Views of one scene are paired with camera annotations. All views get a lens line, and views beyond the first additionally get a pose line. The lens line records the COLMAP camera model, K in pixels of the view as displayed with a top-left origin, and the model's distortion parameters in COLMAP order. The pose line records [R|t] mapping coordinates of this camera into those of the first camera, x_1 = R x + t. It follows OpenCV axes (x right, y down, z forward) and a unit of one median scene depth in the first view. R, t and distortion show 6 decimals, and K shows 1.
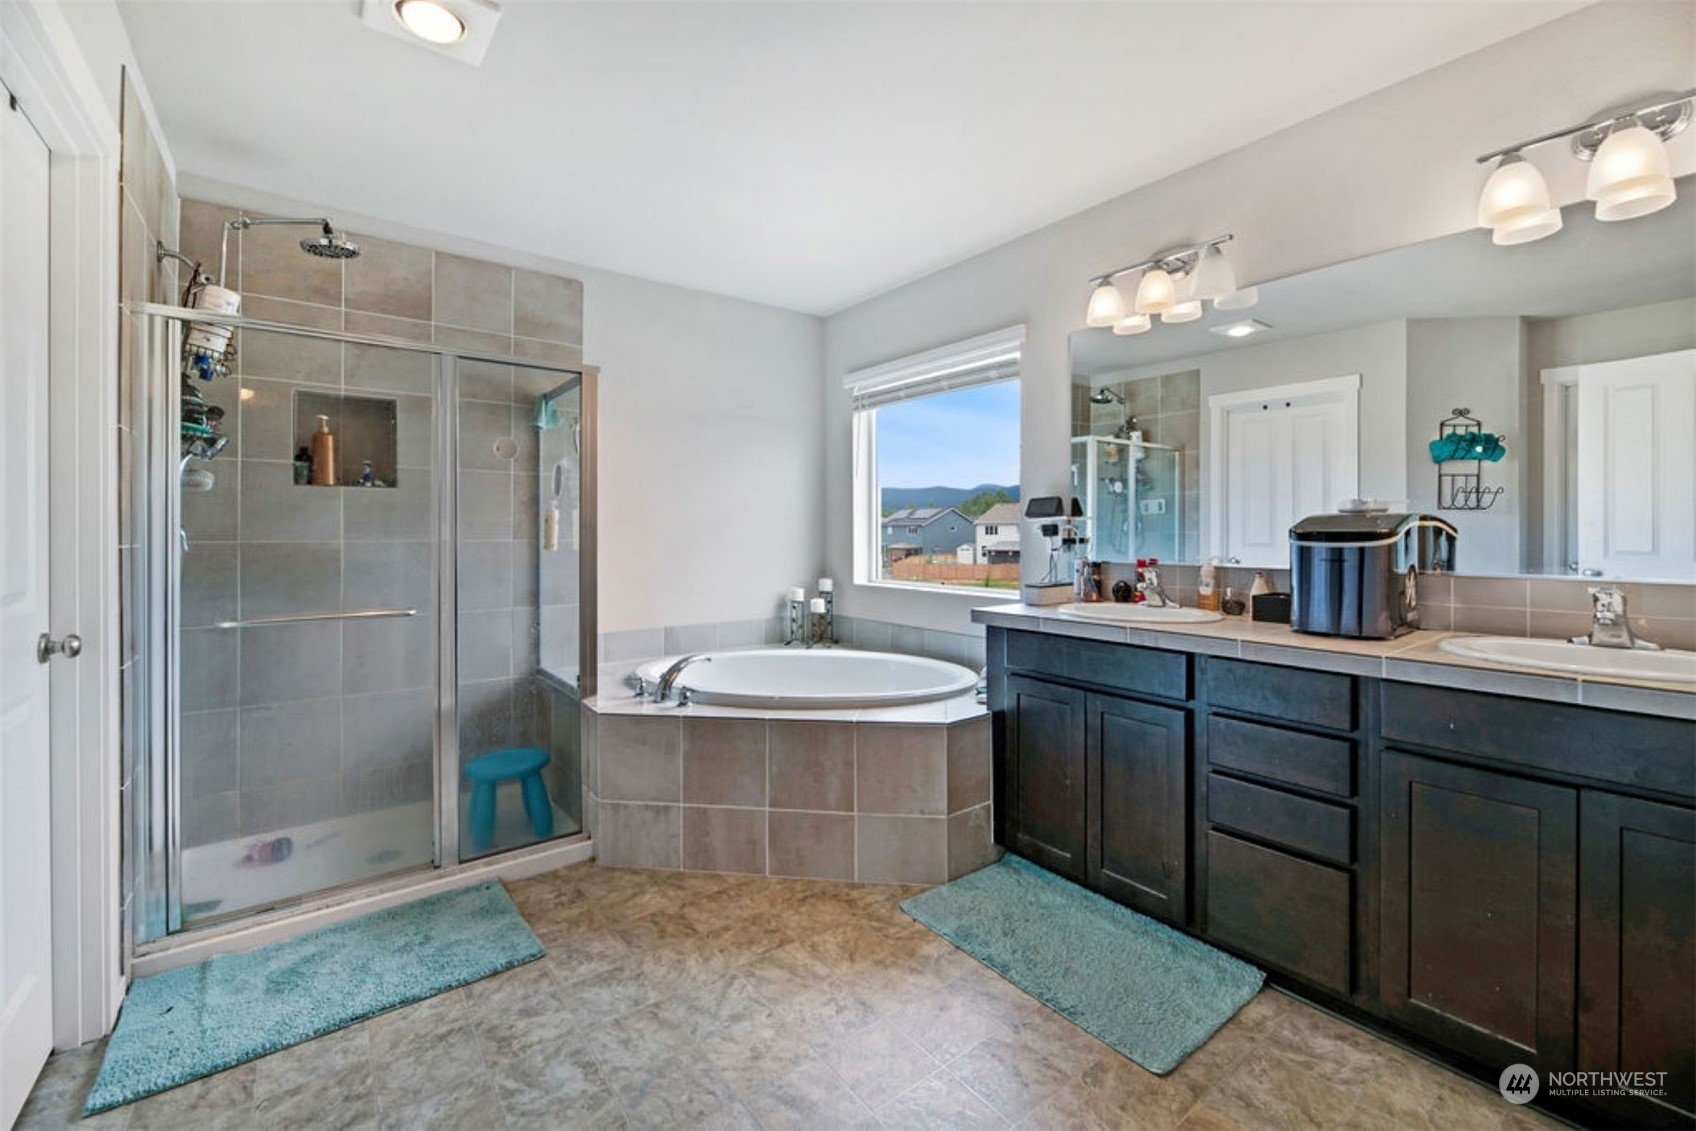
lens RADIAL K [[700.4, 0, 848.4], [0, 700.4, 534.1], [0, 0, 1]] dist [0.000226, -0.002634]
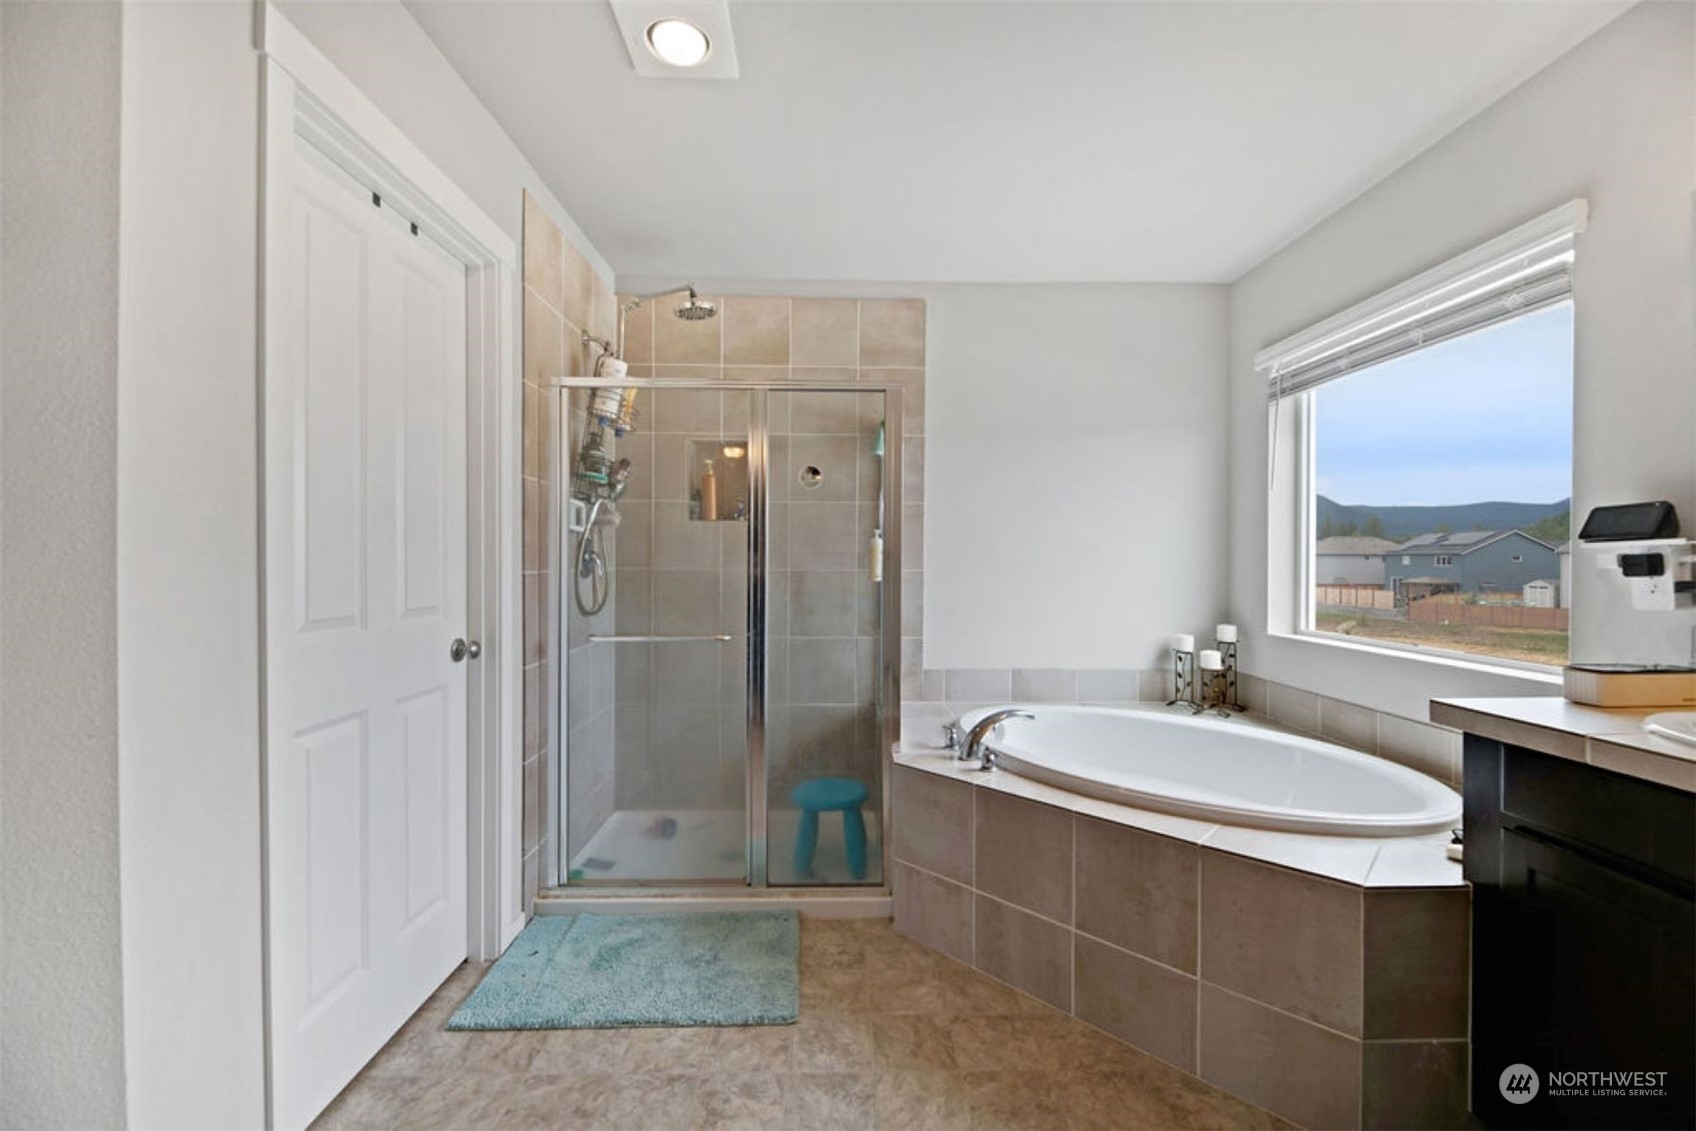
lens RADIAL K [[683.5, 0, 848.0], [0, 683.5, 565.5], [0, 0, 1]] dist [-0.002547, -0.000592]
pose [[0.808504, 0.009699, -0.588411, 0.117733], [-0.007114, 0.999952, 0.006707, -0.005297], [0.588448, -0.001237, 0.808534, 0.256621]]
